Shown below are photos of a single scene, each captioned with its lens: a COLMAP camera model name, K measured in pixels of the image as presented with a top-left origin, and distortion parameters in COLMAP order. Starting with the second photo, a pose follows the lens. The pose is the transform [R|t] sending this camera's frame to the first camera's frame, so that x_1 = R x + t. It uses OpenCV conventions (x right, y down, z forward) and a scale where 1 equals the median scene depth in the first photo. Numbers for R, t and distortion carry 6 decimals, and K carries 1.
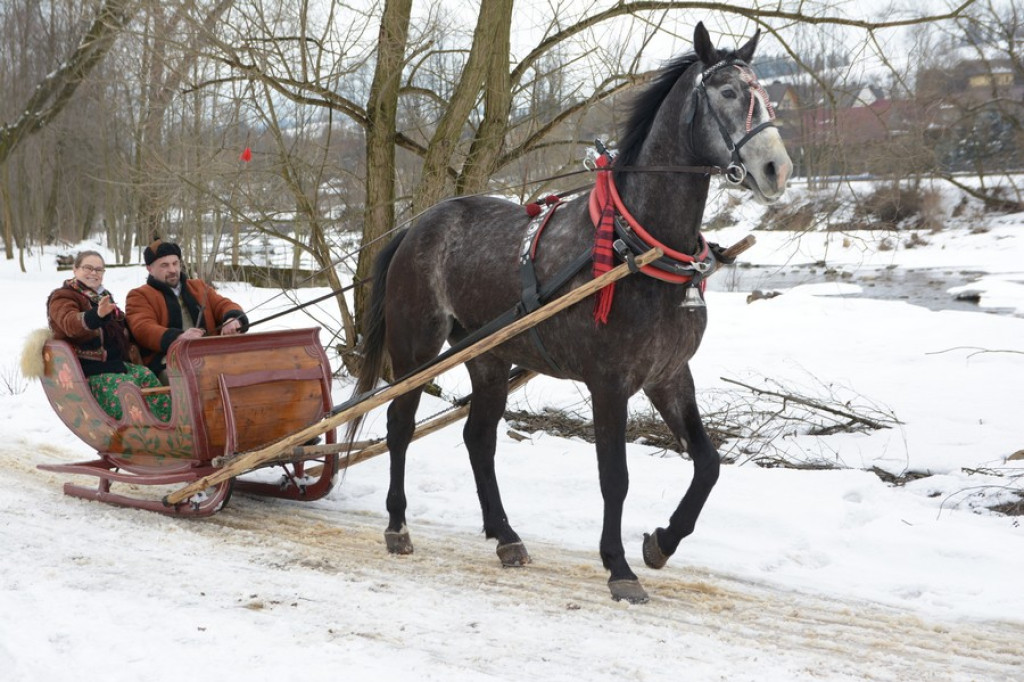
lens RADIAL K [[1825.8, 0, 508.5], [0, 1825.8, 341.4], [0, 0, 1]] dist [0.143665, 0.039361]
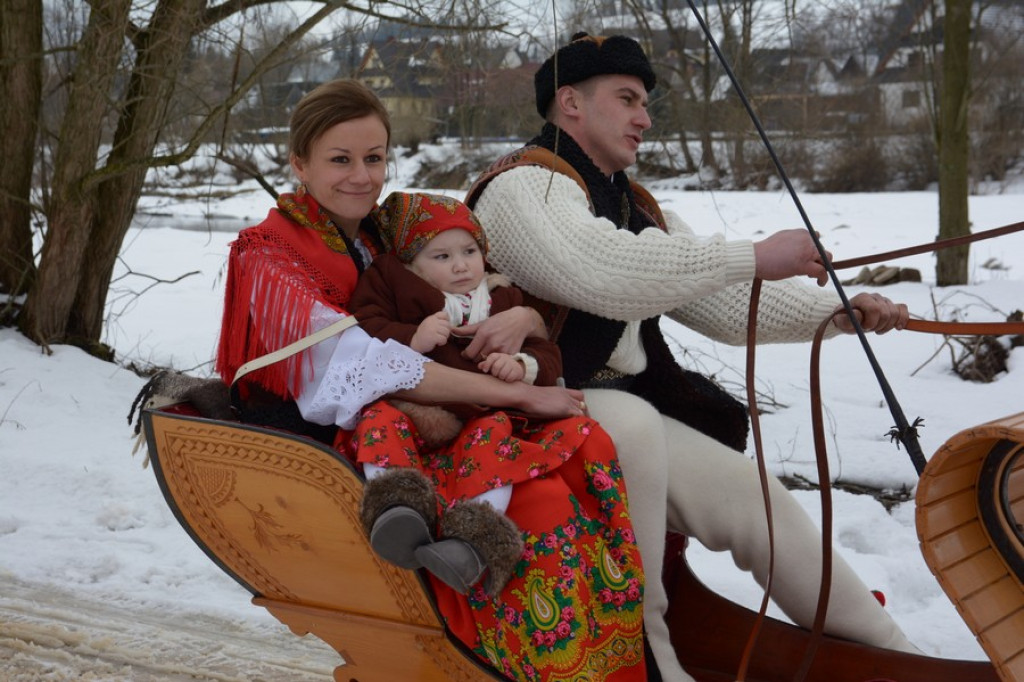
lens RADIAL K [[1825.8, 0, 508.5], [0, 1825.8, 341.4], [0, 0, 1]] dist [0.143665, 0.039361]
pose [[0.979922, 0.012385, 0.198996, -0.028733], [-0.016434, 0.999690, 0.018713, 0.007498], [-0.198702, -0.021607, 0.979822, 0.303576]]
